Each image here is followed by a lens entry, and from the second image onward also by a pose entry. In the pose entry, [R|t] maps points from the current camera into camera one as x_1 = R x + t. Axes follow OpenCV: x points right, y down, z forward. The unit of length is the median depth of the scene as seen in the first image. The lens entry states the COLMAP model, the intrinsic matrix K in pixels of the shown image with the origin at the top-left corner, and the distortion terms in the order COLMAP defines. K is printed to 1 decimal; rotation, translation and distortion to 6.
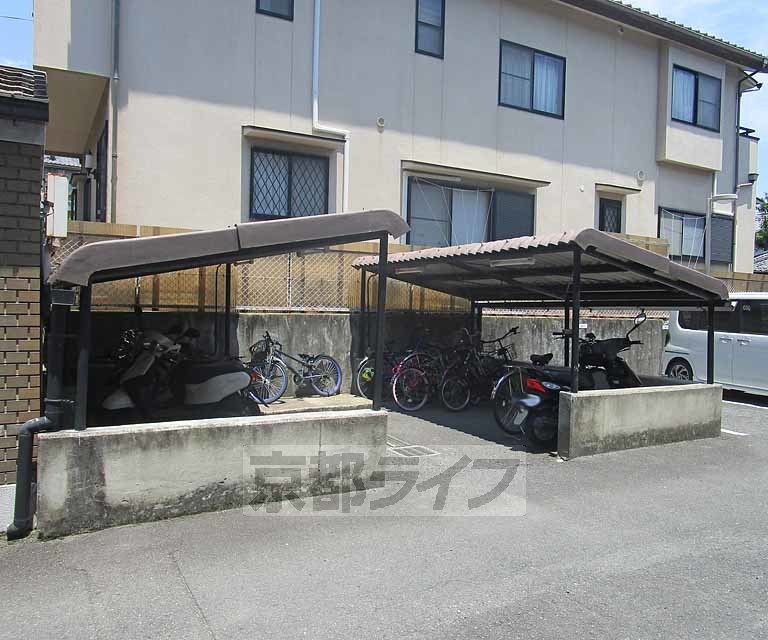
lens RADIAL K [[619.3, 0, 384.0], [0, 619.3, 320.0], [0, 0, 1]] dist [-0.000857, 0.000824]
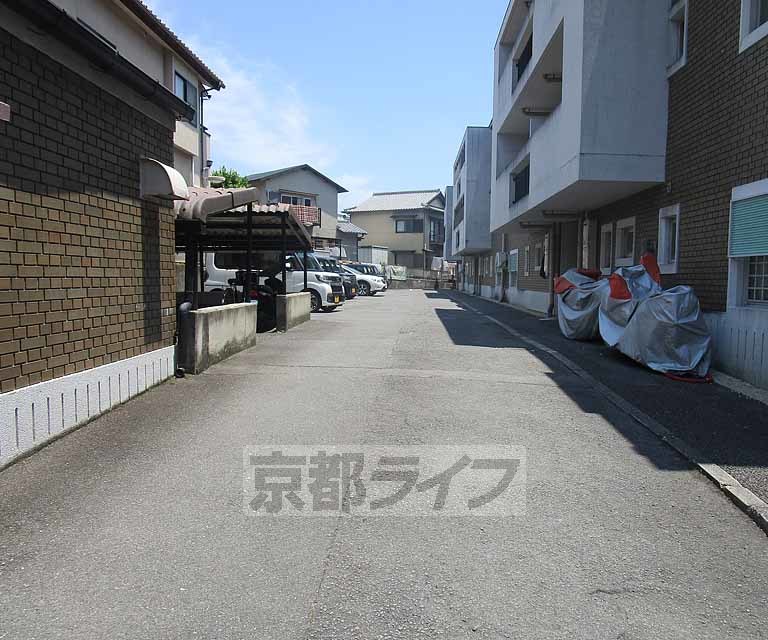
lens RADIAL K [[615.8, 0, 384.0], [0, 615.8, 320.0], [0, 0, 1]] dist [-0.003134, -0.002483]
pose [[0.531093, -0.081396, 0.843395, -0.461078], [0.024368, 0.996431, 0.080820, 0.022360], [-0.846963, -0.022371, 0.531181, -0.089754]]
